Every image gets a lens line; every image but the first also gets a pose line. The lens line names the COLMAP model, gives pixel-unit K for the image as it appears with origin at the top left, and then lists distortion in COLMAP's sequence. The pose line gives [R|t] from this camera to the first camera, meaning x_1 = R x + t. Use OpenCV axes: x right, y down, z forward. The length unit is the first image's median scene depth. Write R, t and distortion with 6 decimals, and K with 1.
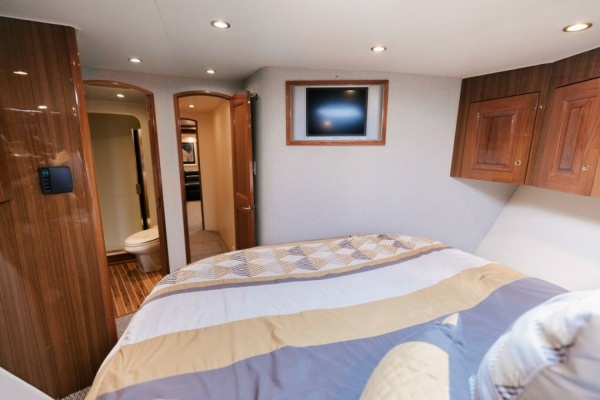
lens RADIAL K [[270.0, 0, 300.0], [0, 270.0, 200.0], [0, 0, 1]] dist [0.002281, -0.000073]
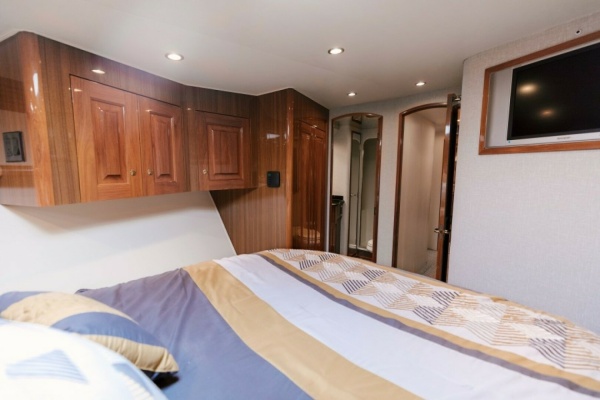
lens RADIAL K [[270.0, 0, 300.0], [0, 270.0, 200.0], [0, 0, 1]] dist [0.002281, -0.000073]
pose [[0.404896, 0.105114, -0.908301, 0.566003], [-0.175964, 0.983760, 0.035407, -0.026431], [0.897271, 0.145492, 0.416817, 0.349824]]
